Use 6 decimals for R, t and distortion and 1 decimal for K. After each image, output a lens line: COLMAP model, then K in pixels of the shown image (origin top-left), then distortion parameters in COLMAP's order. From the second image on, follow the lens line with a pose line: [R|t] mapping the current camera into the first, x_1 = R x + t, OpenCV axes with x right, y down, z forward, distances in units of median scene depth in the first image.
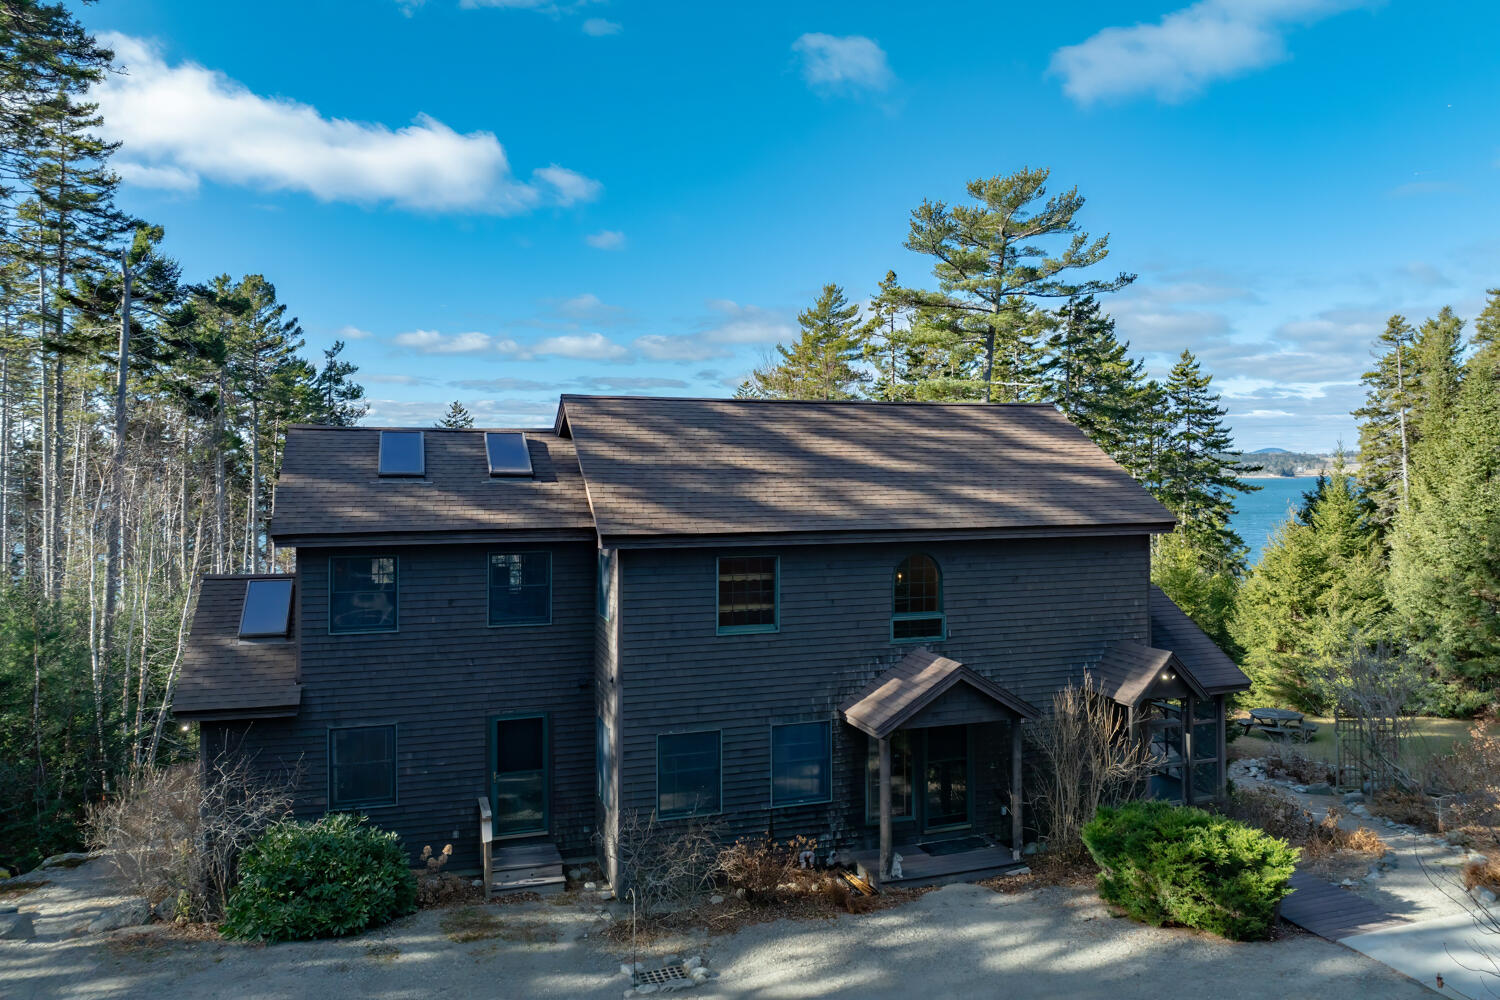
lens RADIAL K [[1062.3, 0, 755.7], [0, 1062.3, 456.5], [0, 0, 1]] dist [-0.054026, 0.036139]
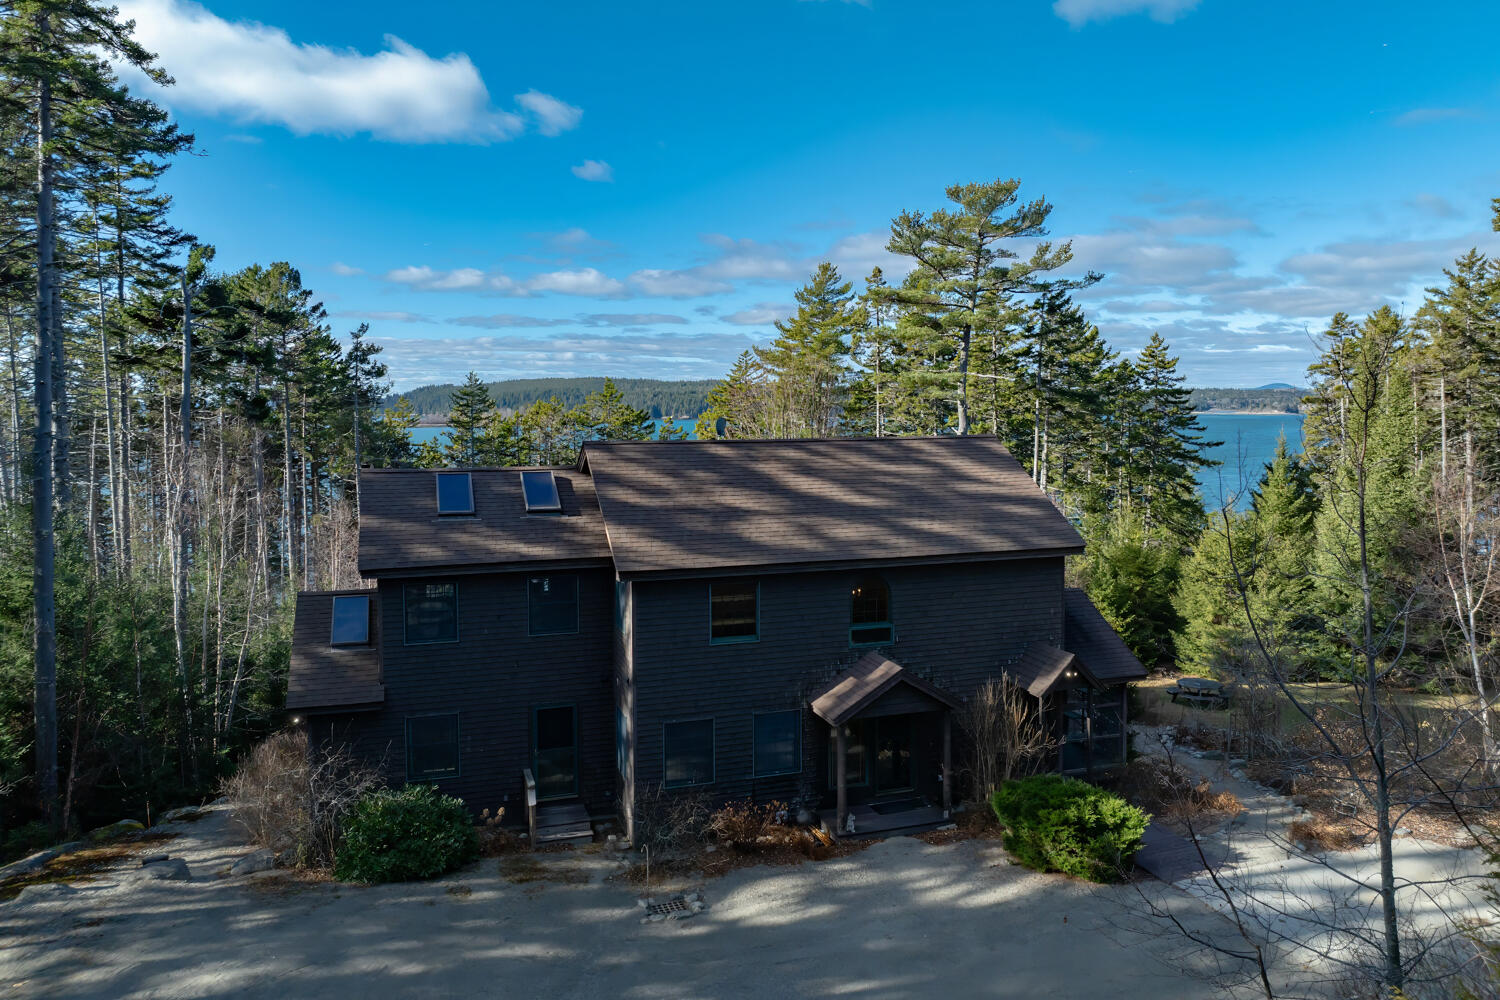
lens RADIAL K [[1054.7, 0, 756.7], [0, 1054.7, 463.6], [0, 0, 1]] dist [-0.034132, 0.008173]
pose [[0.999991, -0.001557, -0.003875, 0.024015], [0.001810, 0.997807, 0.066173, -0.129516], [0.003763, -0.066180, 0.997801, -0.240950]]
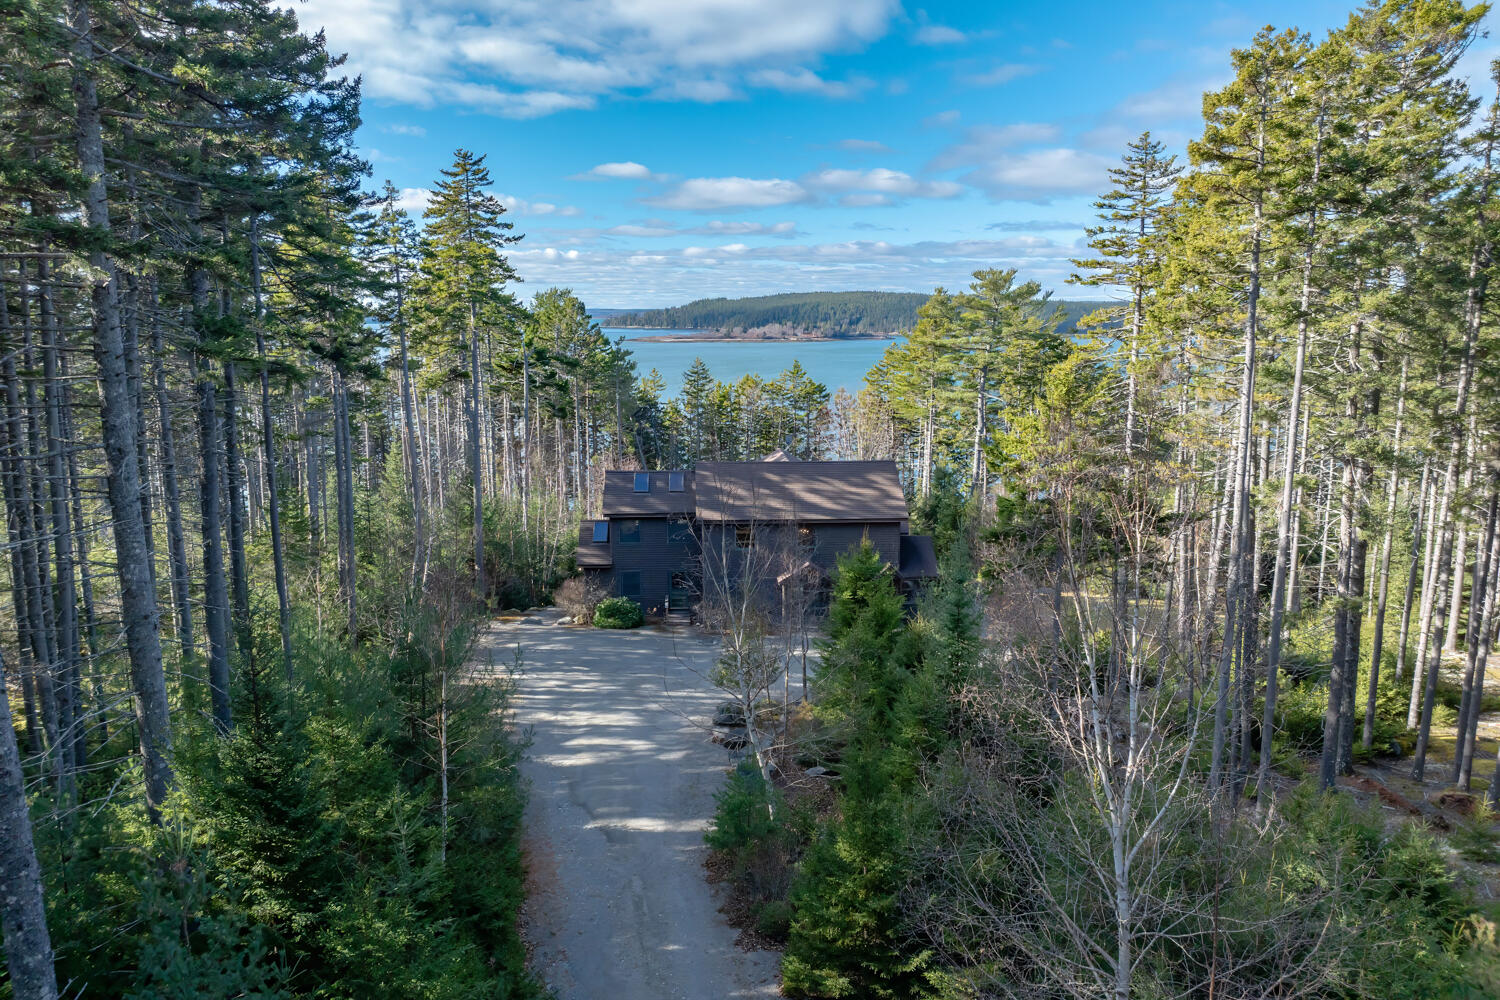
lens RADIAL K [[1062.3, 0, 755.7], [0, 1062.3, 456.5], [0, 0, 1]] dist [-0.054026, 0.036139]
pose [[0.967148, 0.029883, -0.252453, 0.776950], [0.005737, 0.990248, 0.139197, -0.520936], [0.254150, -0.136073, 0.957545, -1.885676]]
